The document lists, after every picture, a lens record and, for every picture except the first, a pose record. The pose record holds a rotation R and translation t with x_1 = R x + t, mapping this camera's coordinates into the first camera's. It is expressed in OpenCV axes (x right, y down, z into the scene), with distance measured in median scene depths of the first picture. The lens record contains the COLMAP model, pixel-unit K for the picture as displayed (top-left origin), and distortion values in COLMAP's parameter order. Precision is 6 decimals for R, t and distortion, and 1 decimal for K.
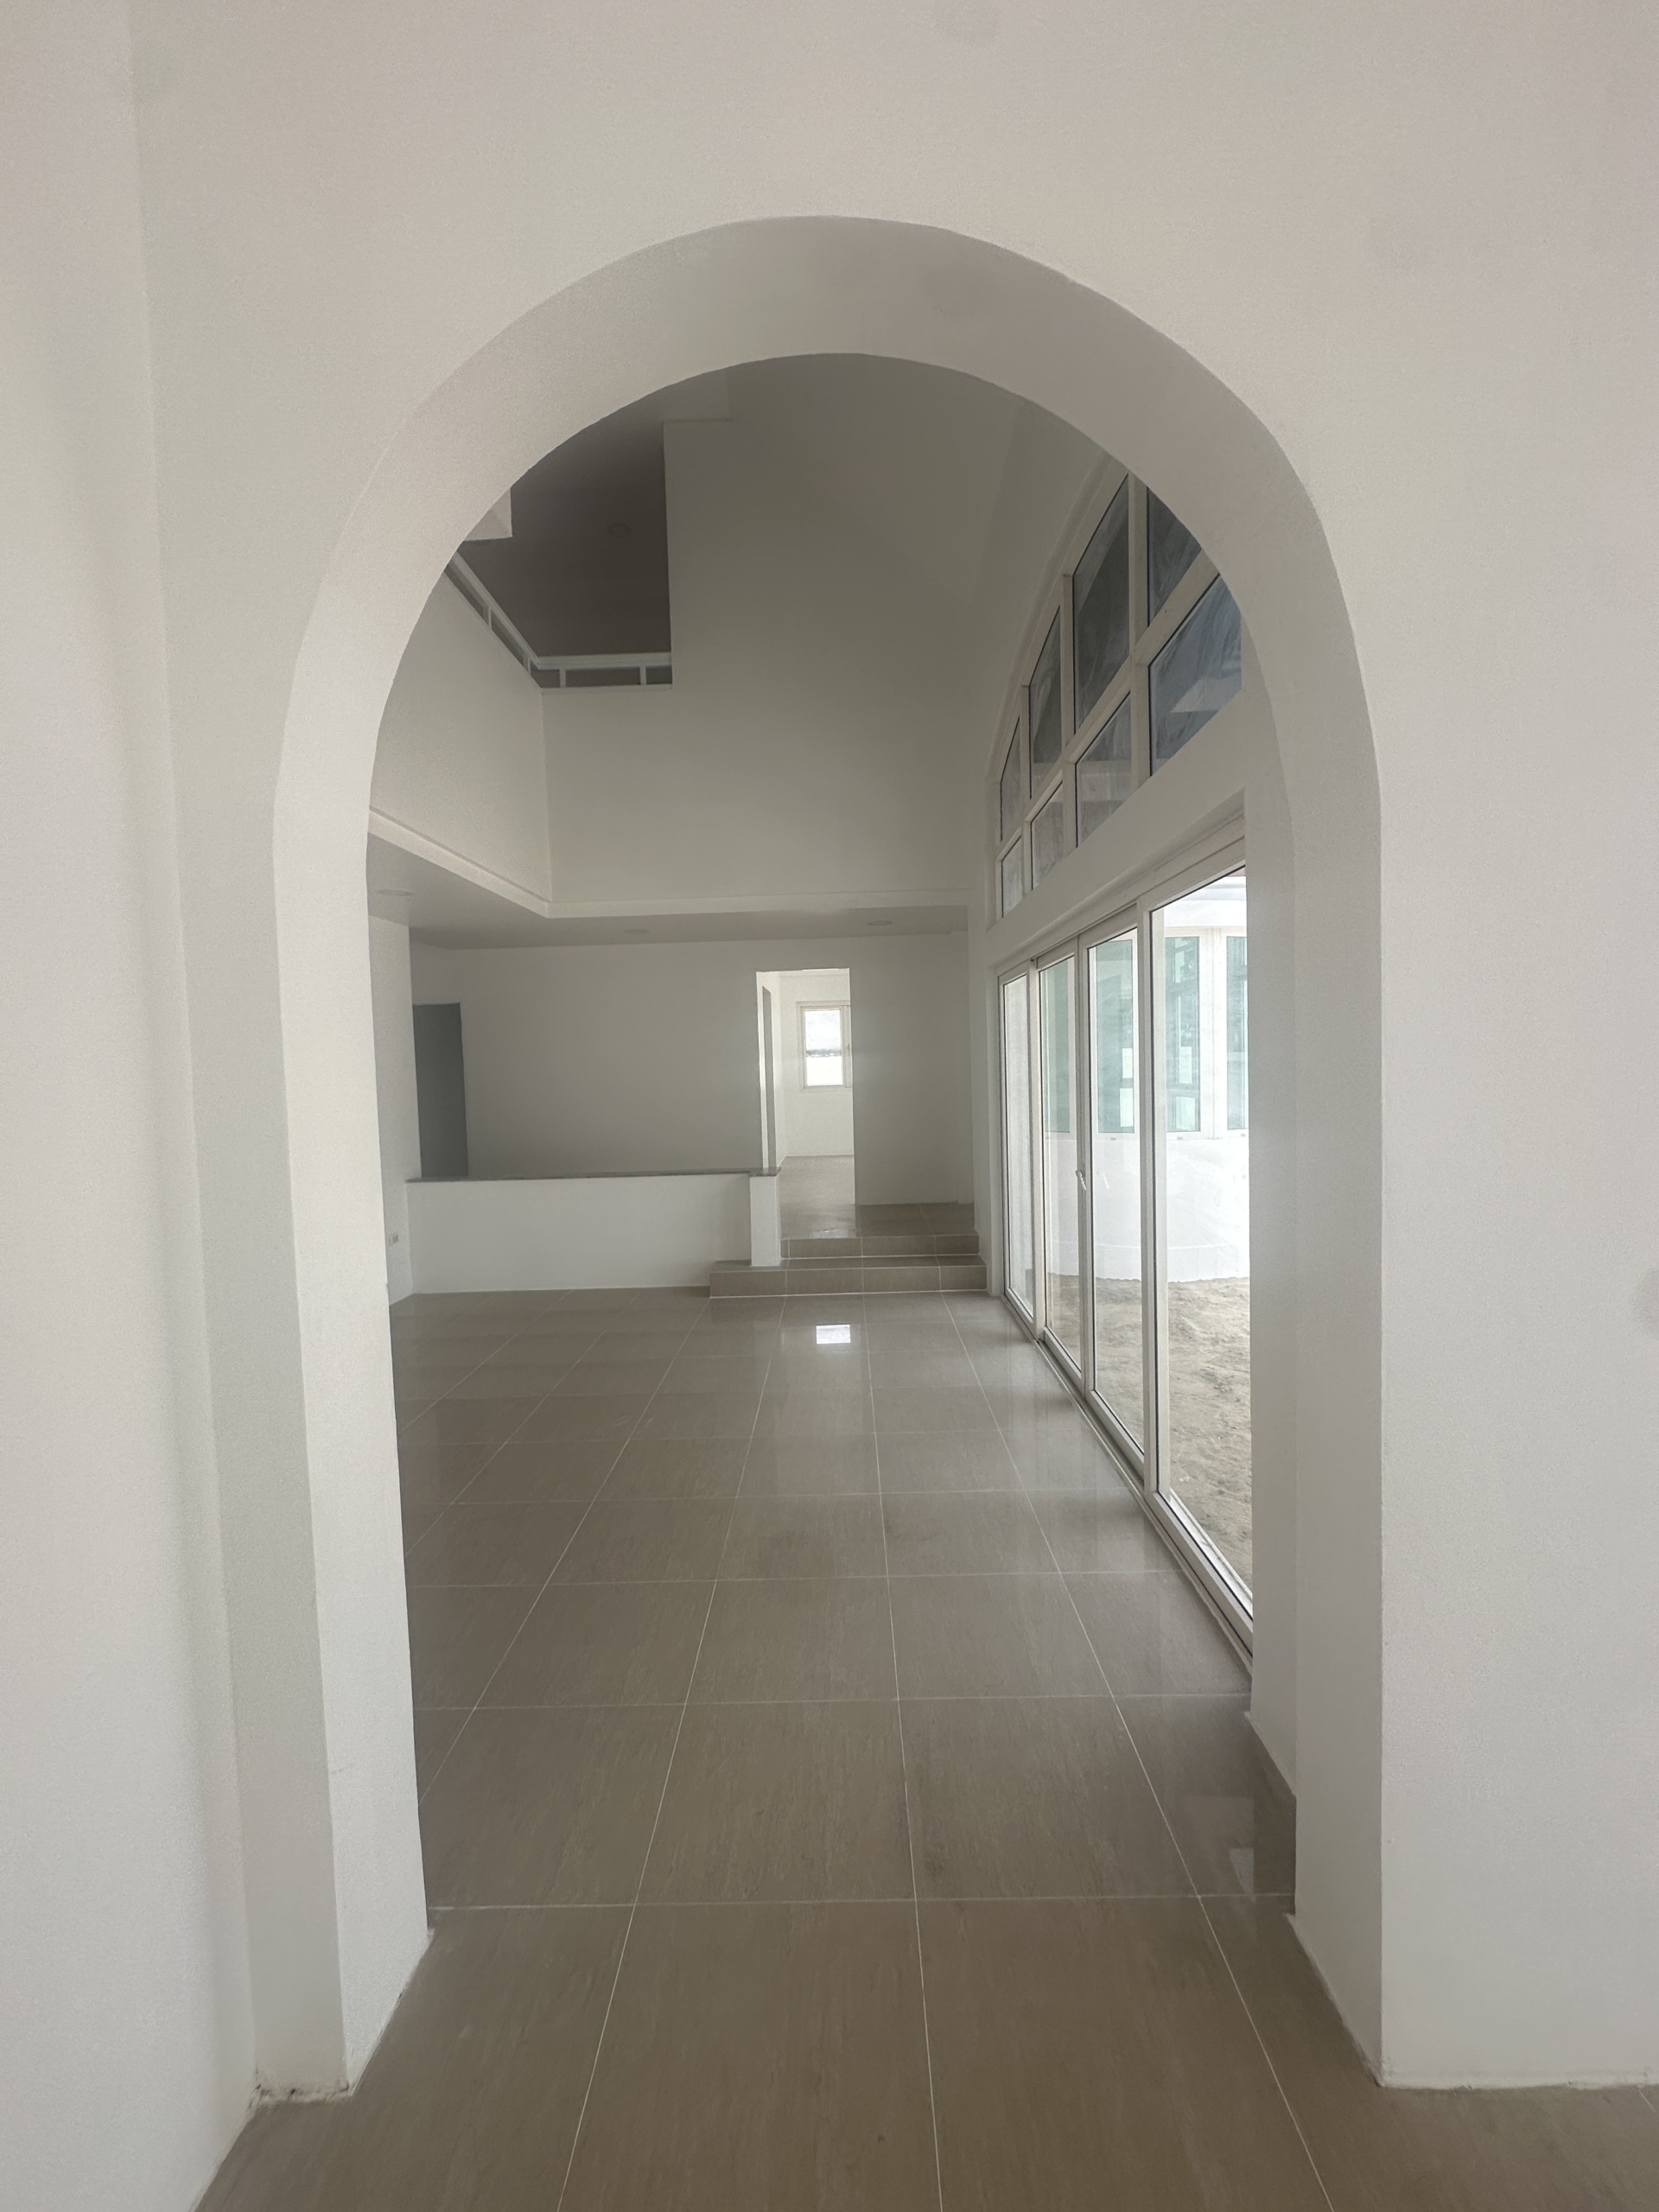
lens RADIAL K [[883.0, 0, 829.5], [0, 883.0, 1106.0], [0, 0, 1]] dist [-0.000181, 0.000030]
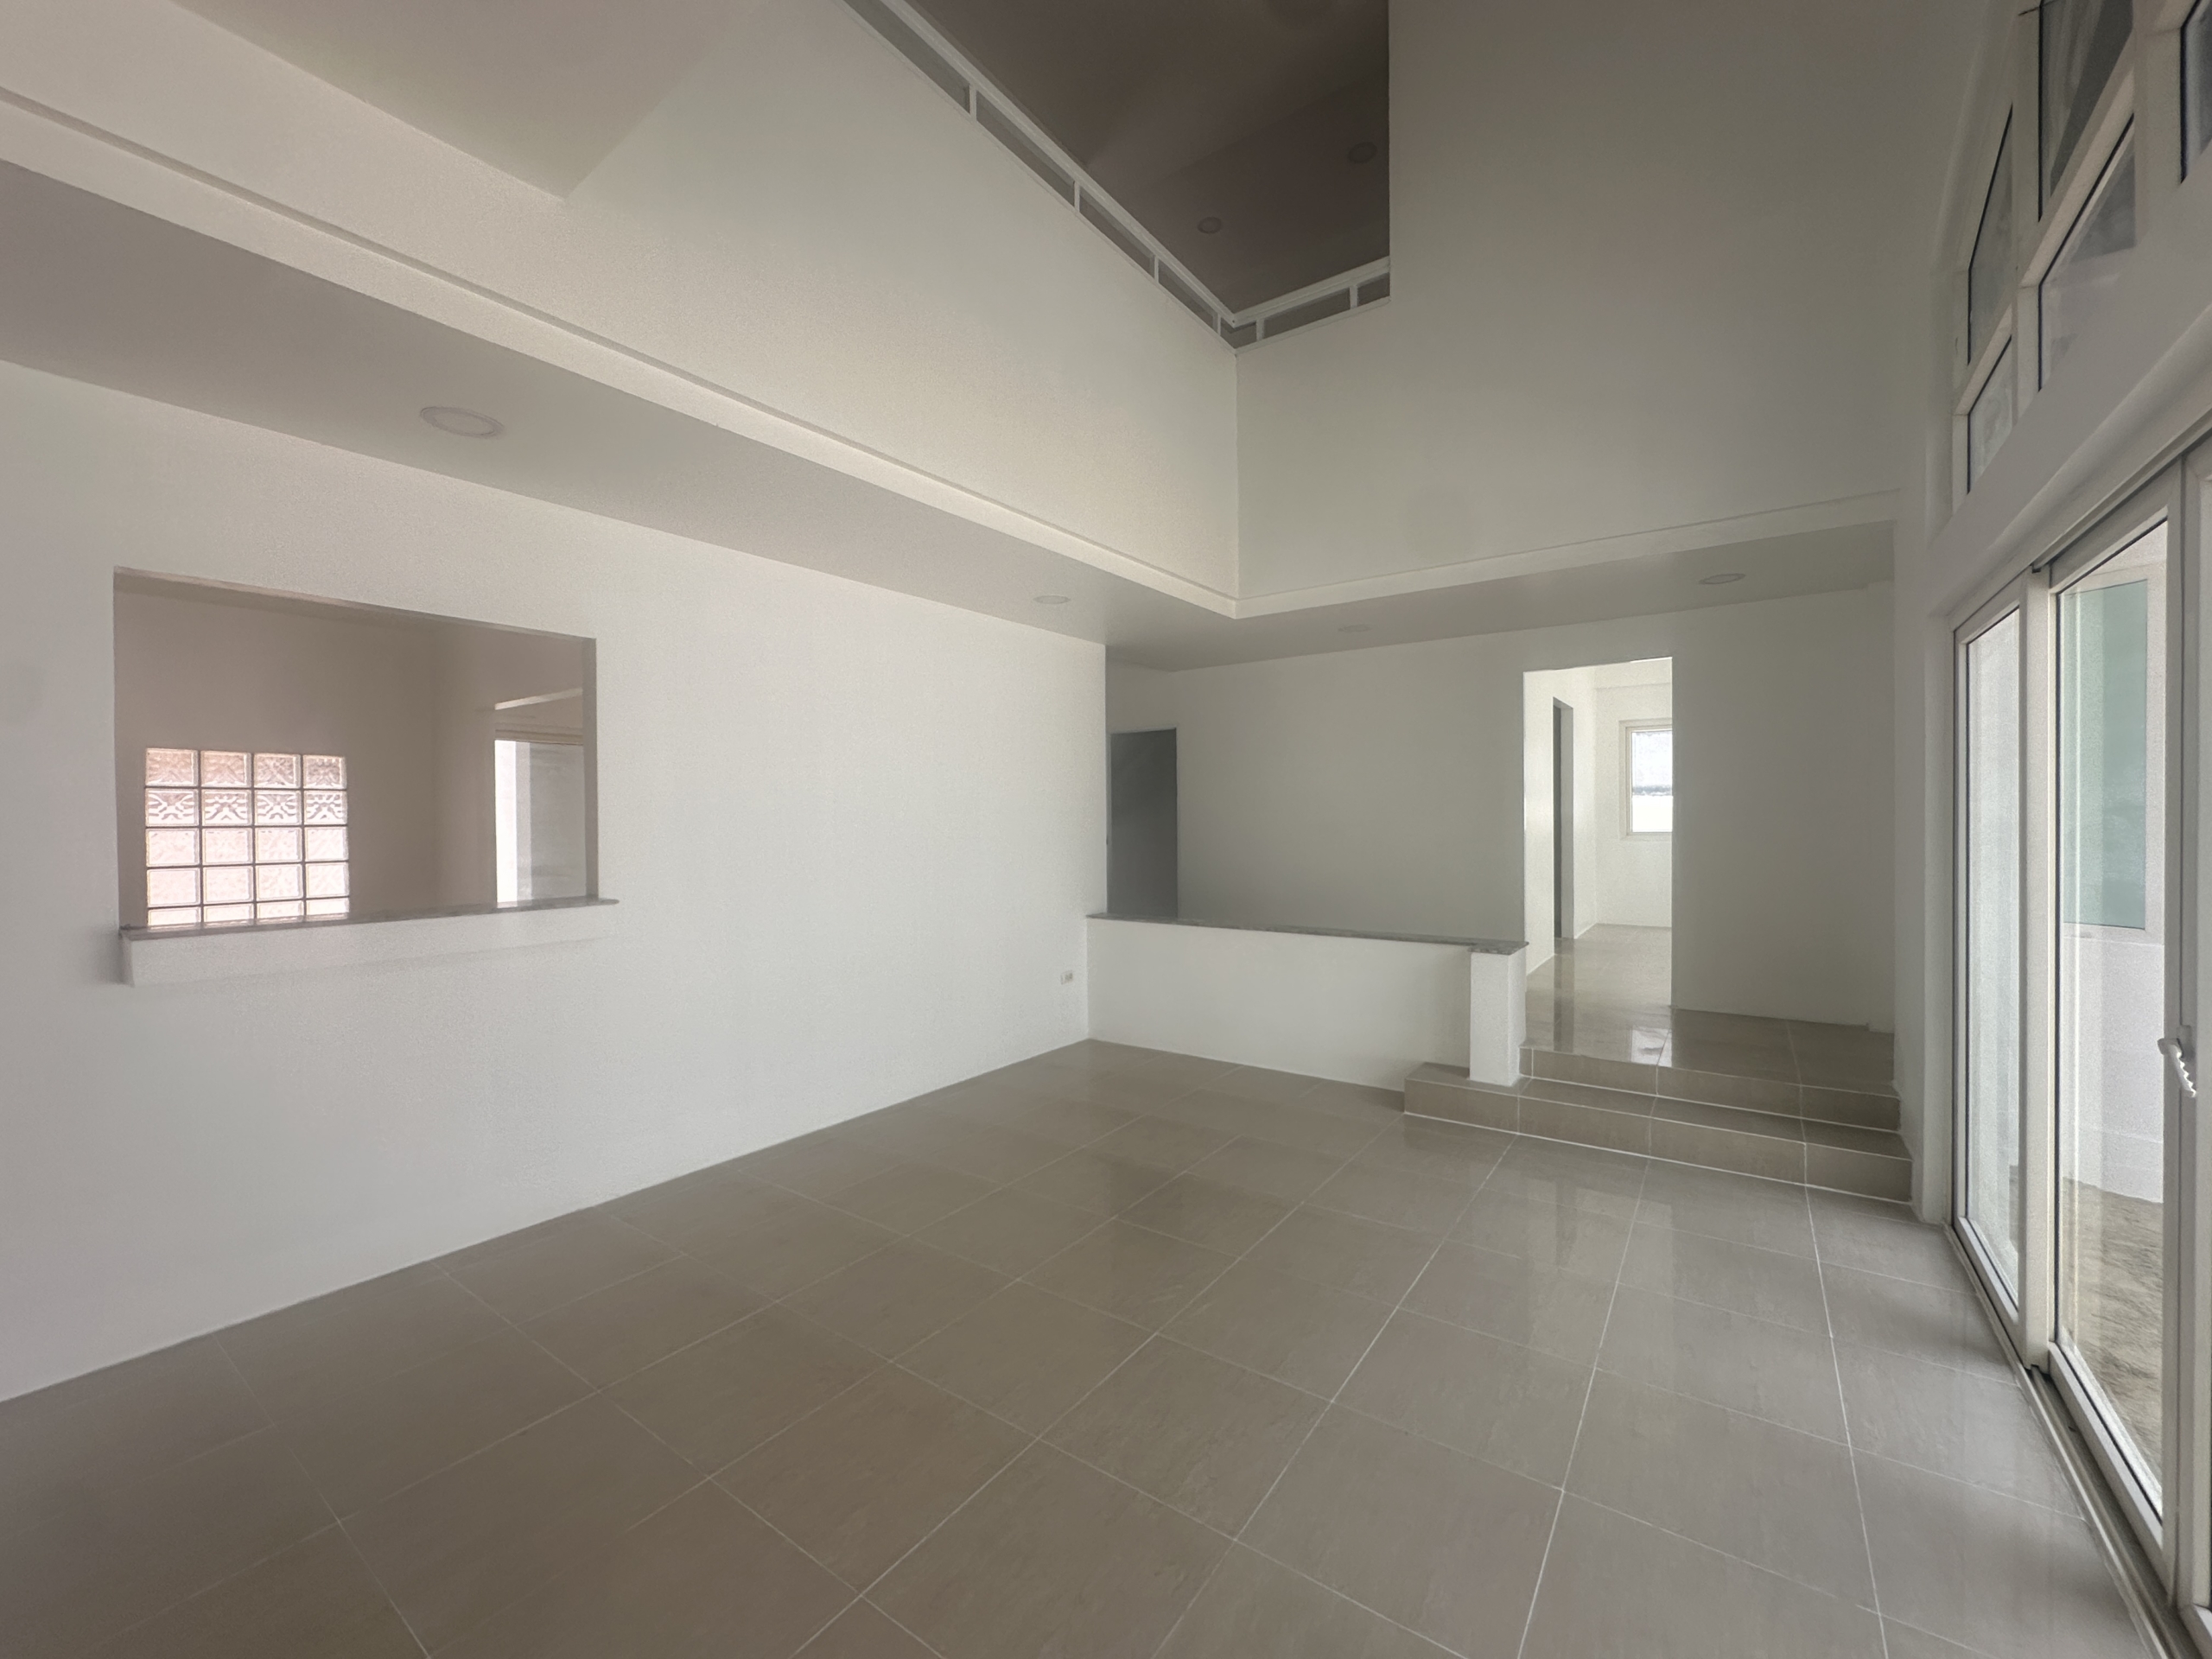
lens RADIAL K [[883.0, 0, 1114.8], [0, 883.0, 826.3], [0, 0, 1]] dist [-0.000181, 0.000030]
pose [[0.825823, 0.028622, -0.563203, 0.069458], [-0.045172, 0.998859, -0.015473, 0.003583], [0.562118, 0.038219, 0.826174, 0.251088]]
